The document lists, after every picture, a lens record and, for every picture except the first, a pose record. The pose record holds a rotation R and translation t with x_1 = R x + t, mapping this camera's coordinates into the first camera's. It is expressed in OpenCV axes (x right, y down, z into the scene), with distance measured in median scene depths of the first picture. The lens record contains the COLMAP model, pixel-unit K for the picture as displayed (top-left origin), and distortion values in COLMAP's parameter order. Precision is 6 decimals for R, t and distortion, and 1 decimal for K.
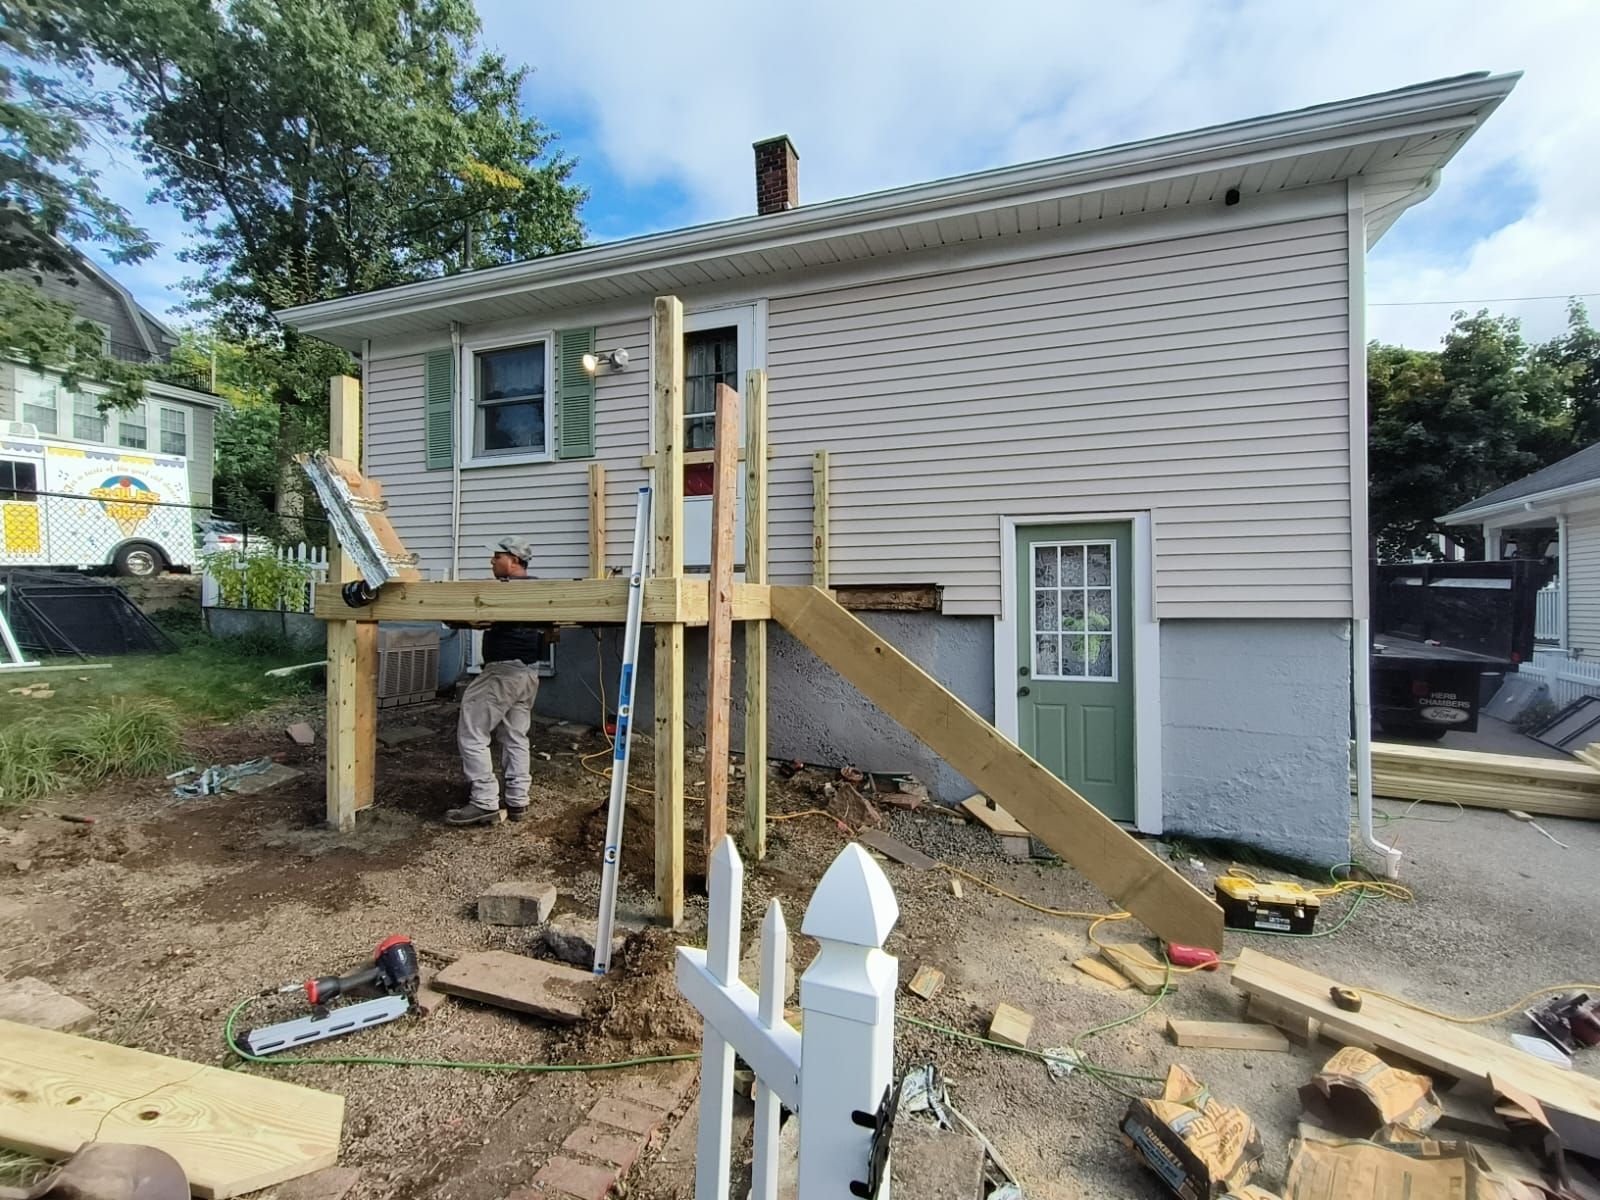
lens RADIAL K [[1210.3, 0, 800.0], [0, 1210.3, 600.0], [0, 0, 1]] dist [0.068590, -0.101794]
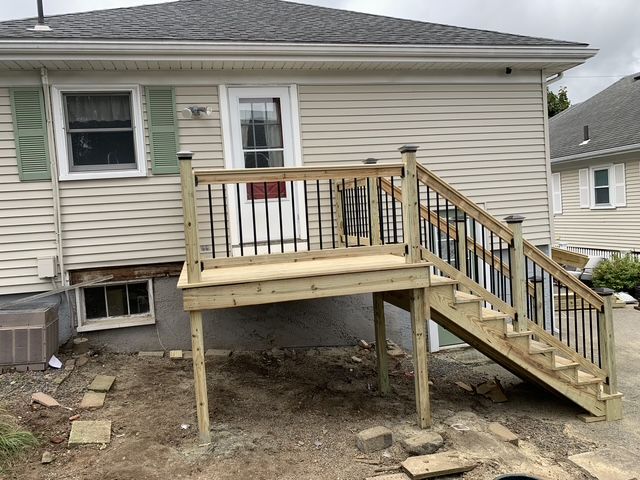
lens RADIAL K [[484.1, 0, 320.0], [0, 484.1, 240.0], [0, 0, 1]] dist [0.068590, -0.101794]
pose [[0.740139, -0.070297, 0.668770, -0.429142], [0.053828, 0.997523, 0.045281, -0.052645], [-0.670296, 0.002484, 0.742089, 0.420926]]
